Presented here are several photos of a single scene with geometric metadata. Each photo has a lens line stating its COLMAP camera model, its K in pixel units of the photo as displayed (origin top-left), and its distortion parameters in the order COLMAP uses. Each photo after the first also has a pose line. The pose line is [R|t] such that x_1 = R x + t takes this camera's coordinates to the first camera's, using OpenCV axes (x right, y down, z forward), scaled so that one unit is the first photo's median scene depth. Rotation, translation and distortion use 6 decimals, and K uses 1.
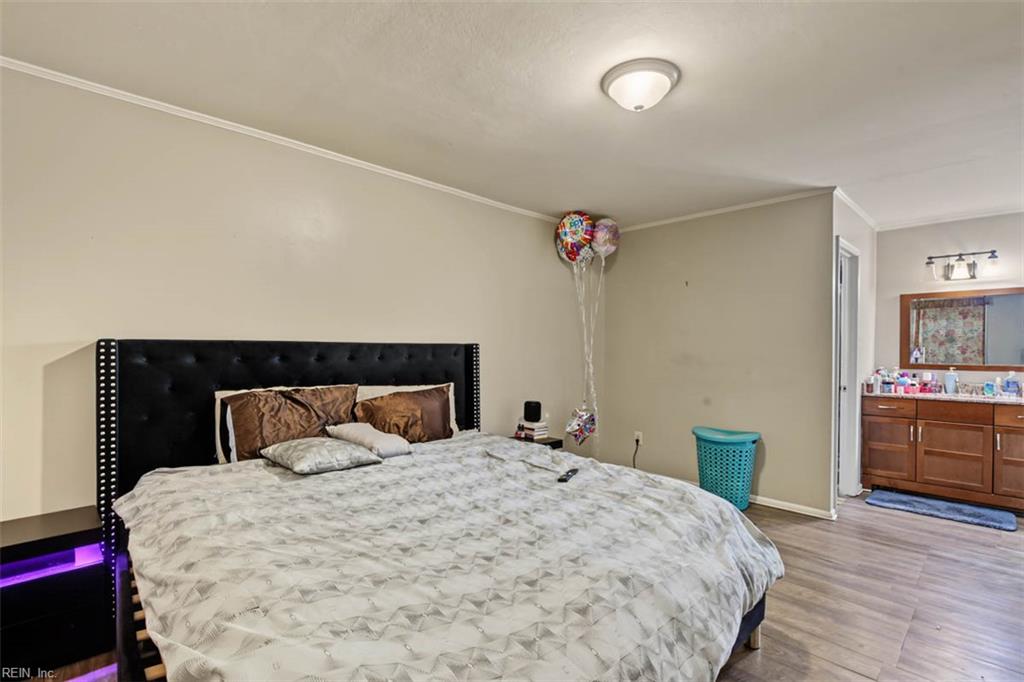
lens RADIAL K [[490.8, 0, 513.2], [0, 490.8, 350.5], [0, 0, 1]] dist [0.003543, -0.002361]
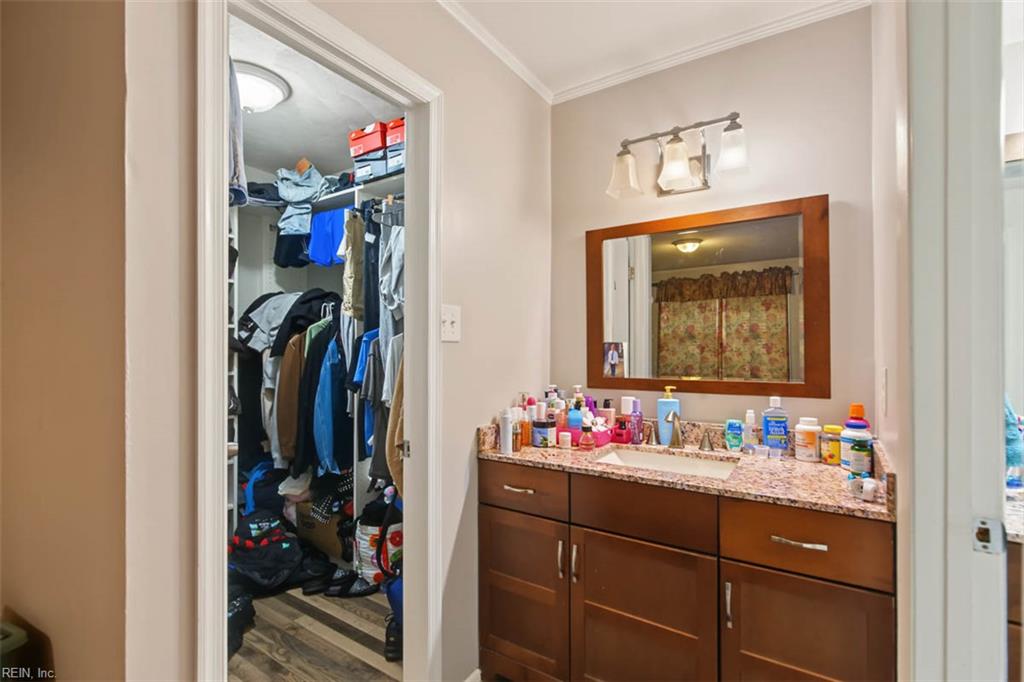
lens RADIAL K [[490.8, 0, 511.3], [0, 490.8, 343.3], [0, 0, 1]] dist [0.003543, -0.002361]
pose [[0.975465, -0.004053, 0.220117, 0.629330], [0.007318, 0.999875, -0.014020, 0.000675], [-0.220032, 0.015287, 0.975373, 0.570985]]
